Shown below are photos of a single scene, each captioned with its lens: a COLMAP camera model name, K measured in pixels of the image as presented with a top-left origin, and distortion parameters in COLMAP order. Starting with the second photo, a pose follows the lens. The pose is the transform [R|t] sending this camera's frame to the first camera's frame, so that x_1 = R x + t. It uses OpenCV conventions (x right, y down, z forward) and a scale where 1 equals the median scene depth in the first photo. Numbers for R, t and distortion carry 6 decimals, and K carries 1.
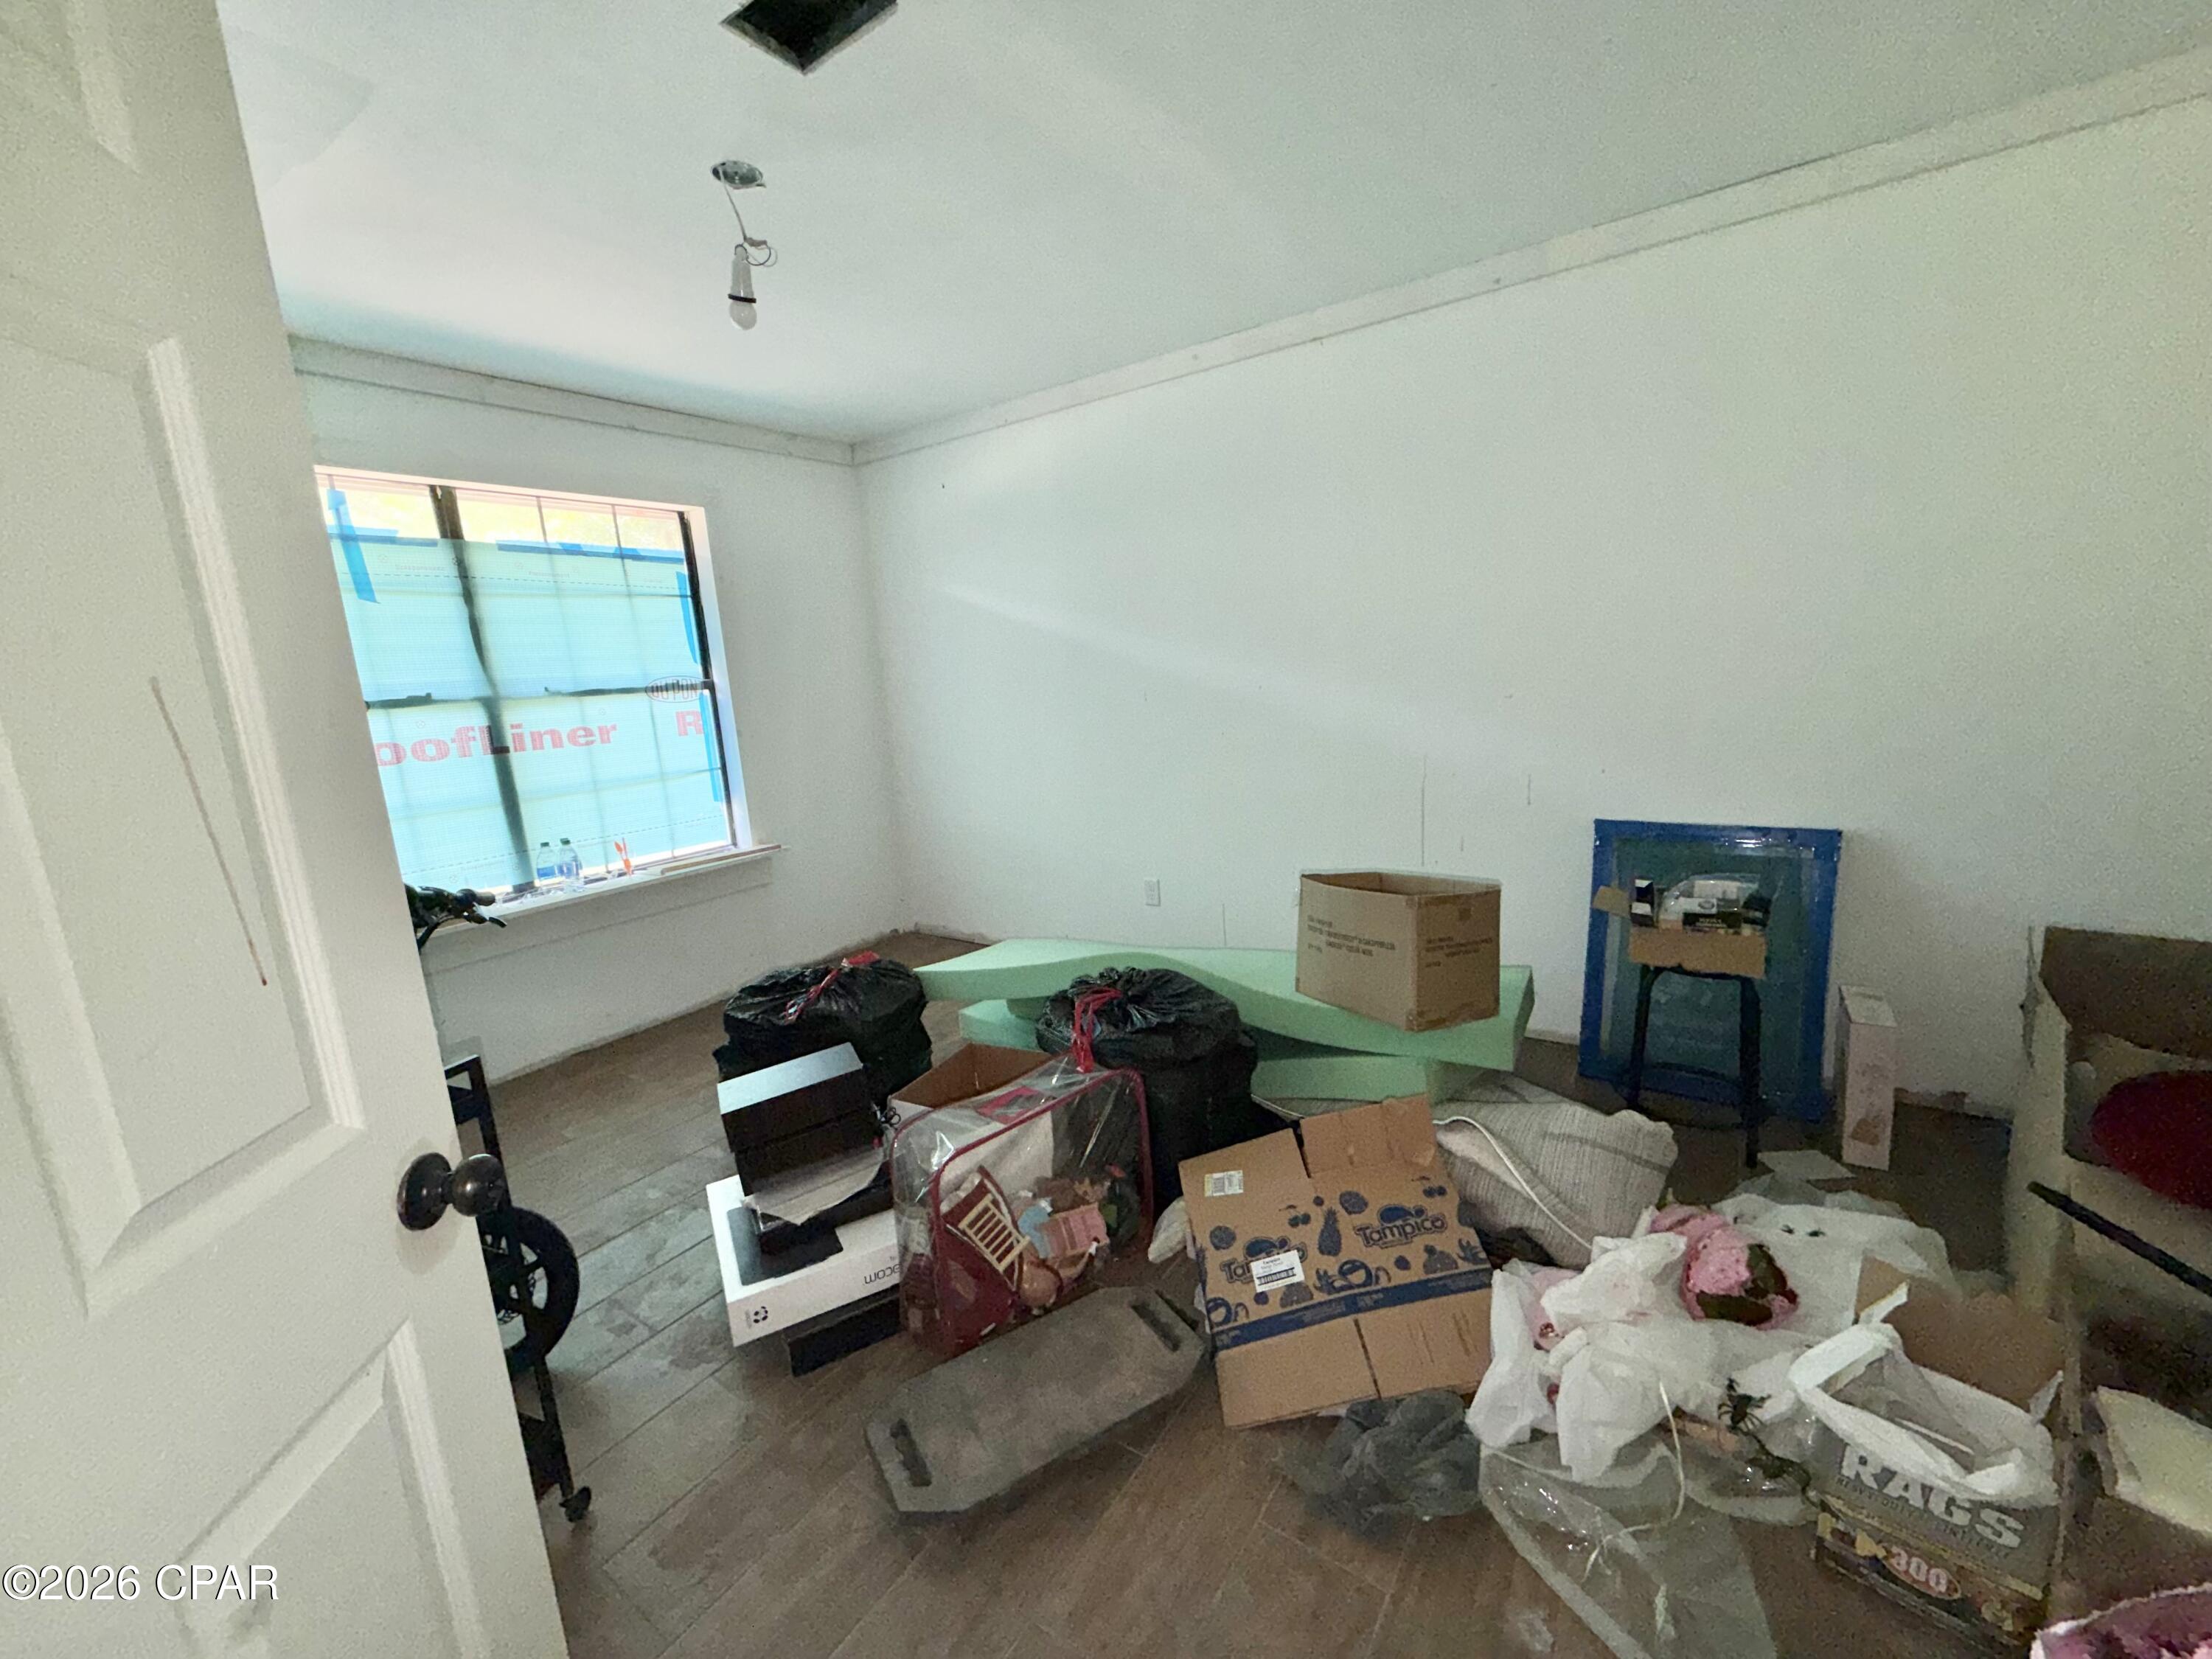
lens RADIAL K [[886.6, 0, 1106.0], [0, 886.6, 829.5], [0, 0, 1]] dist [-0.001657, 0.000588]
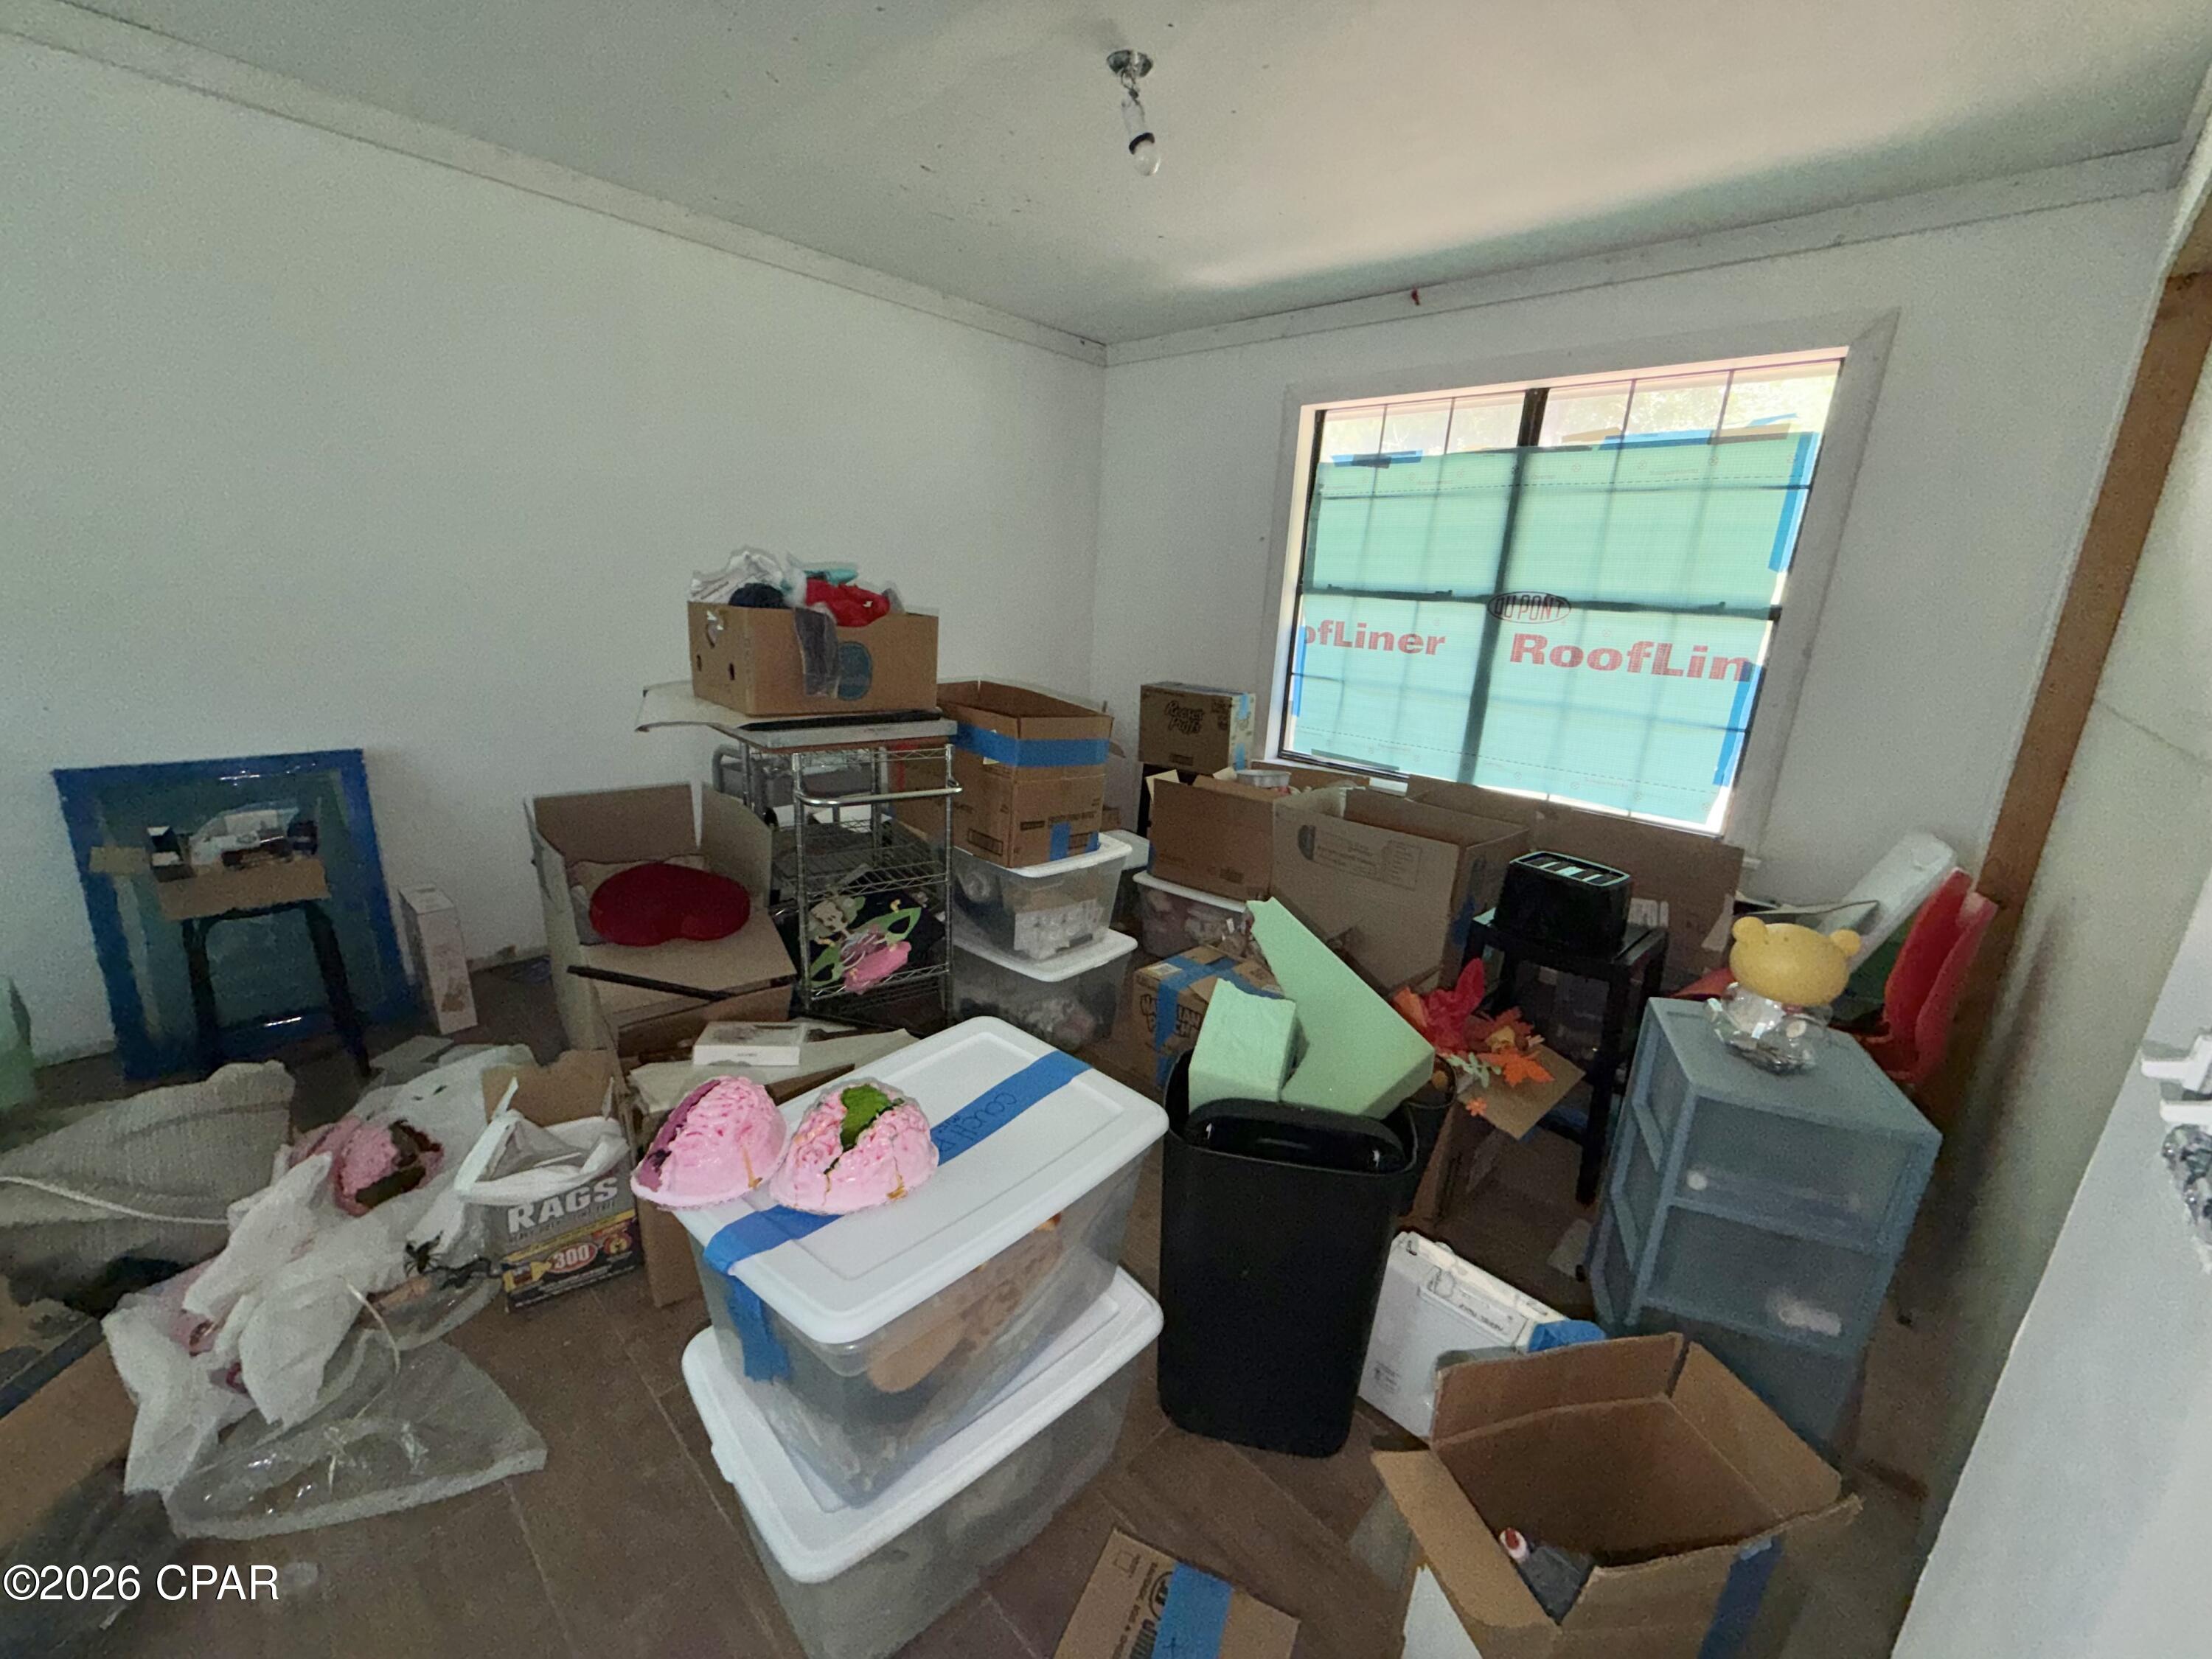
lens RADIAL K [[867.2, 0, 1106.0], [0, 867.2, 829.5], [0, 0, 1]] dist [-0.001701, -0.000252]
pose [[0.150094, -0.195826, 0.969084, -0.108881], [0.118761, 0.976662, 0.178963, 0.022886], [-0.981513, 0.088228, 0.169847, -0.087534]]
